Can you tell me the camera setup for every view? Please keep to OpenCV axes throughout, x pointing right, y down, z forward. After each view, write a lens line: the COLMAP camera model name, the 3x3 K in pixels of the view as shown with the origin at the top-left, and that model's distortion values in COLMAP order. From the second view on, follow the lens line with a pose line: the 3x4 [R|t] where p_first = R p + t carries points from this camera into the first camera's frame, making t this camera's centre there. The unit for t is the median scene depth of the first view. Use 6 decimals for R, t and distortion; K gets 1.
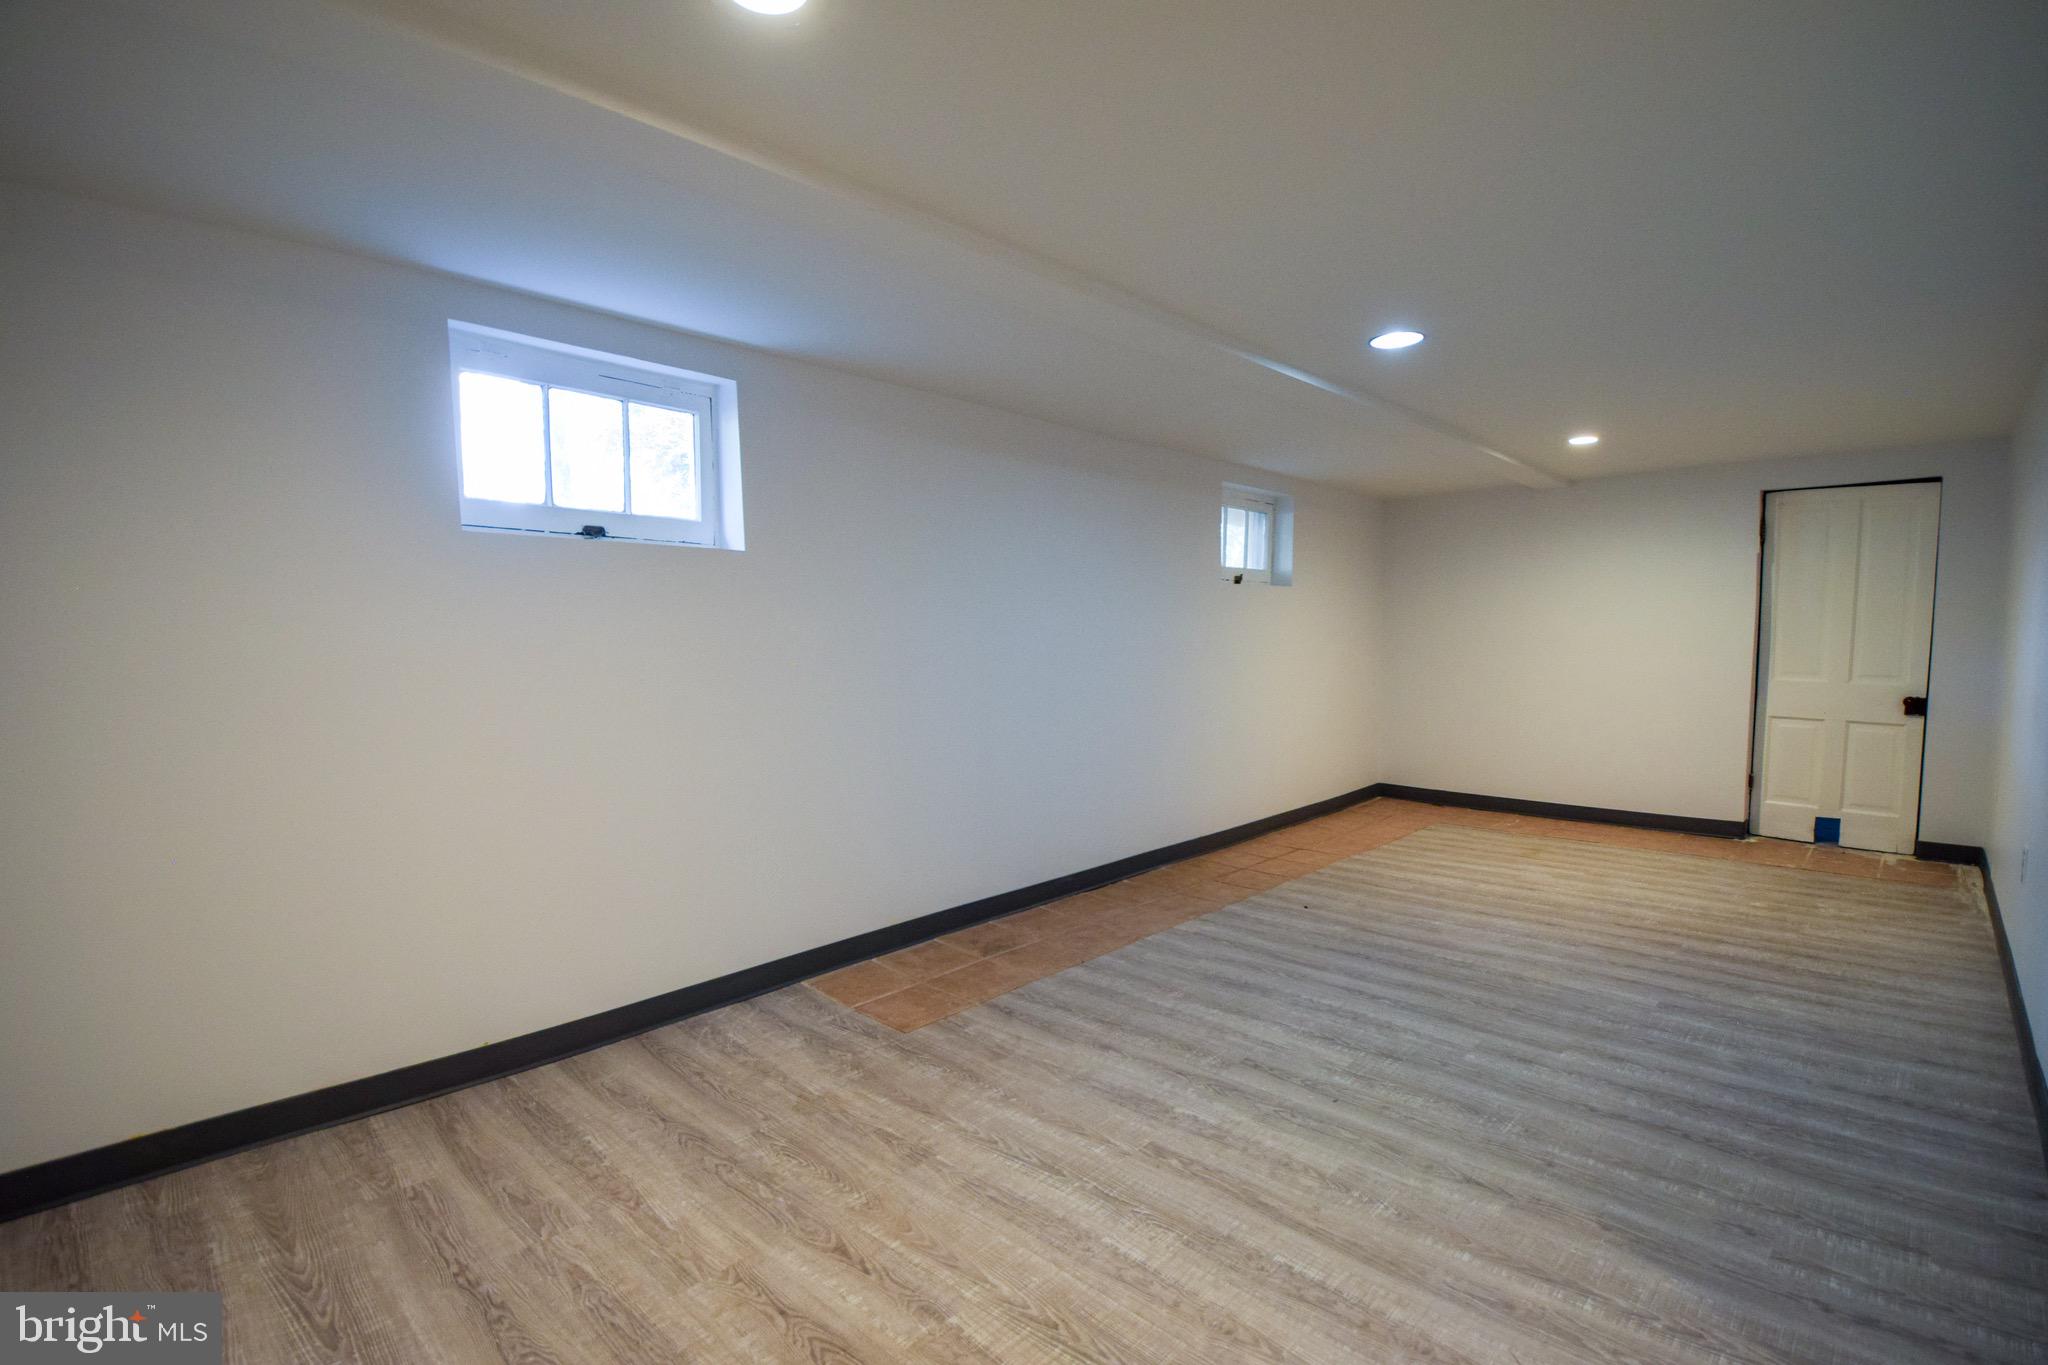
lens RADIAL K [[849.3, 0, 1030.5], [0, 849.3, 783.2], [0, 0, 1]] dist [0.011688, -0.015853]
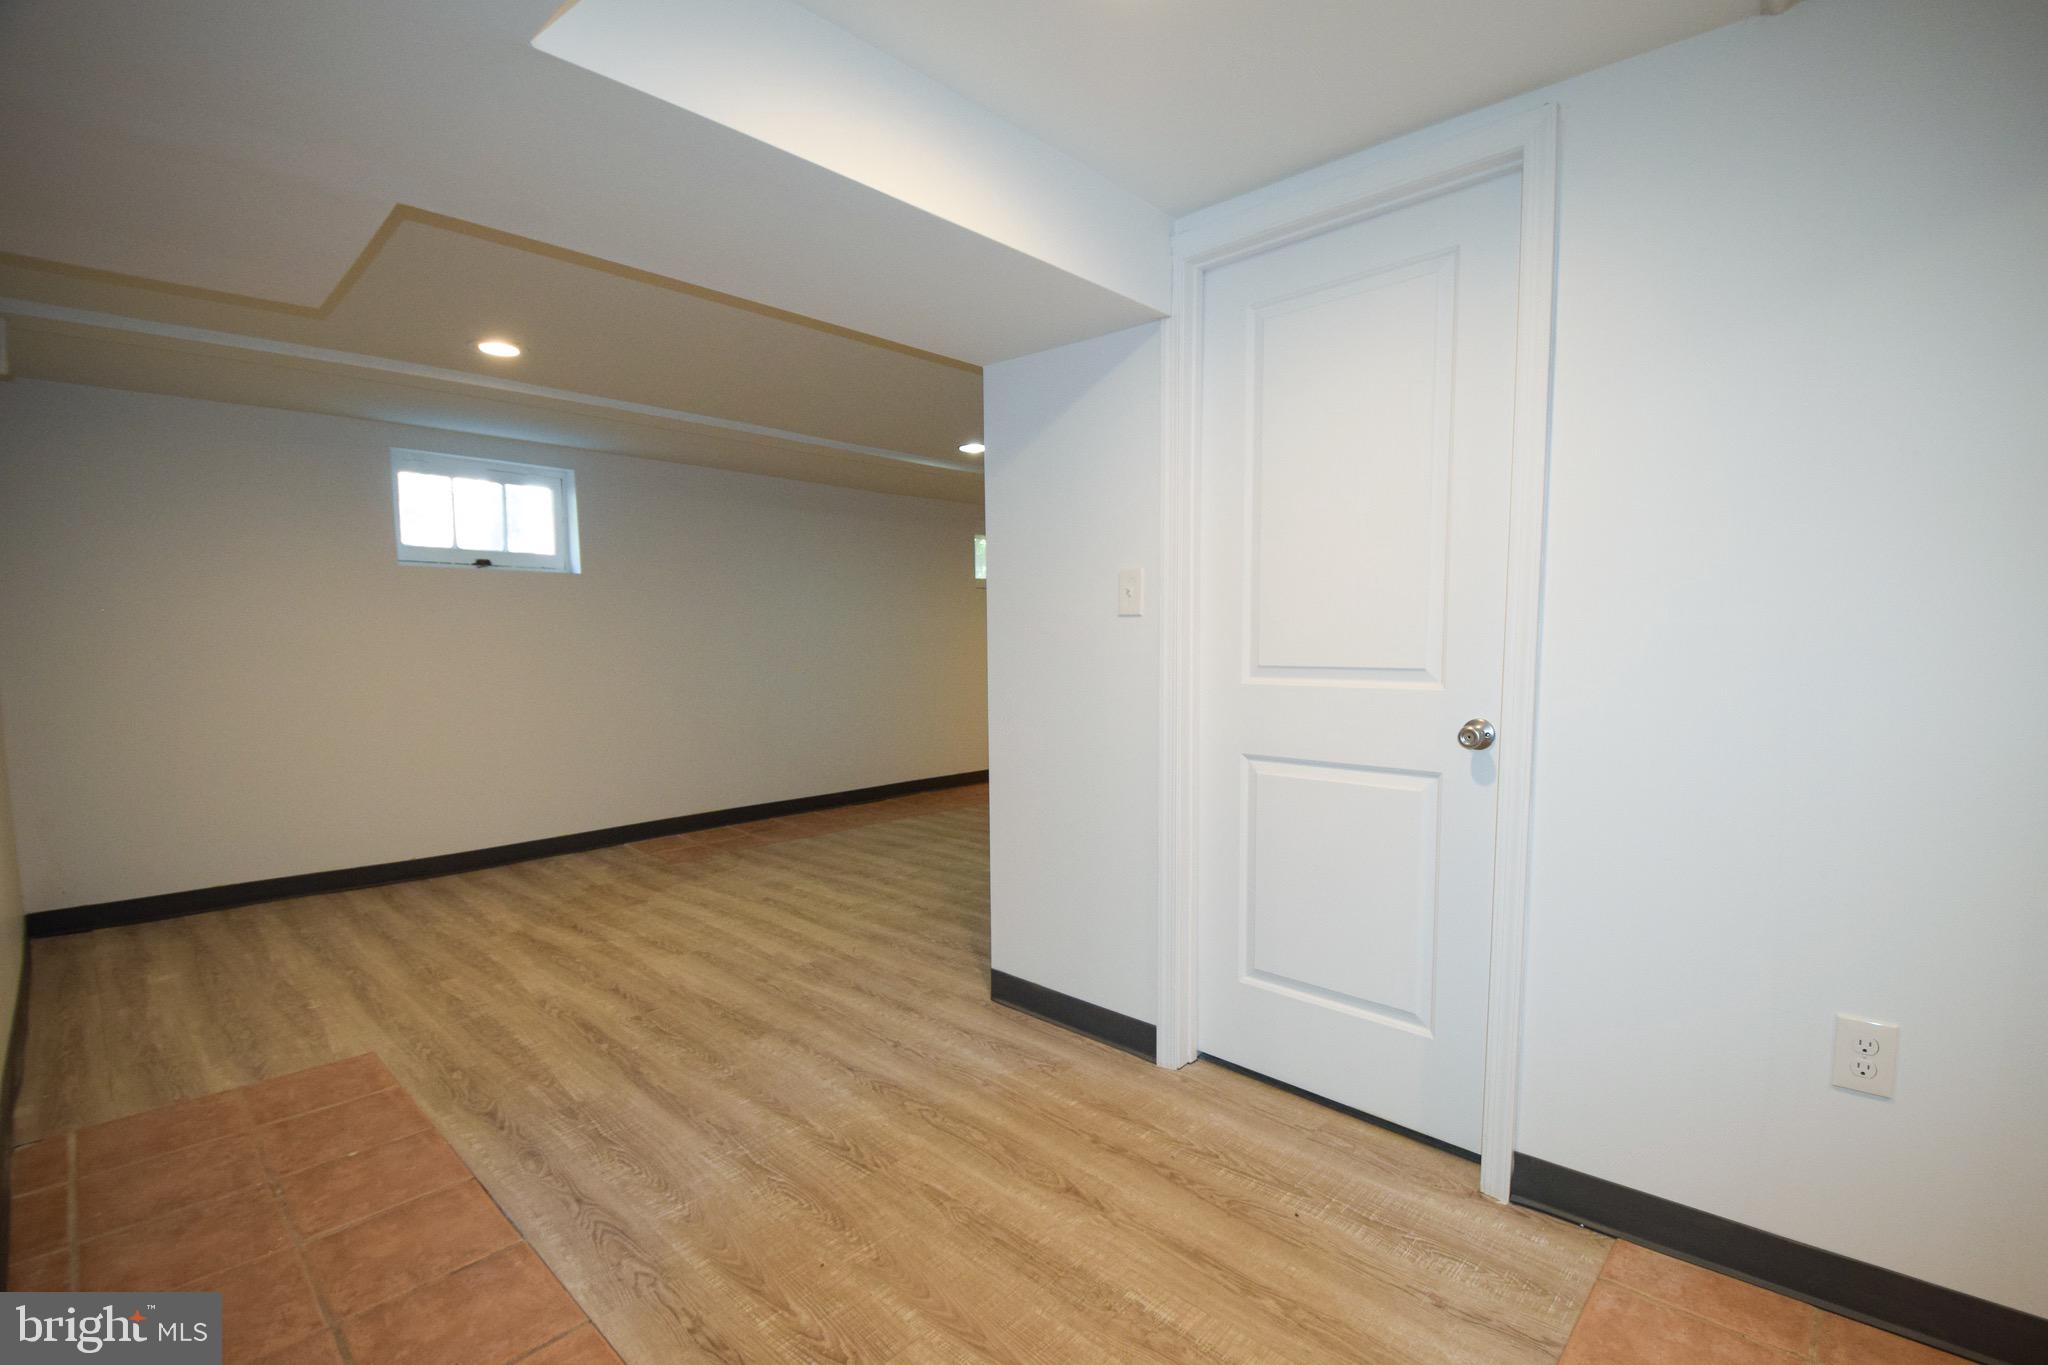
lens RADIAL K [[928.9, 0, 1050.5], [0, 928.9, 719.6], [0, 0, 1]] dist [0.013628, -0.022092]
pose [[0.999579, 0.008979, -0.027590, 0.650020], [-0.011118, 0.996864, -0.078345, 0.159085], [0.026800, 0.078619, 0.996544, -0.802133]]
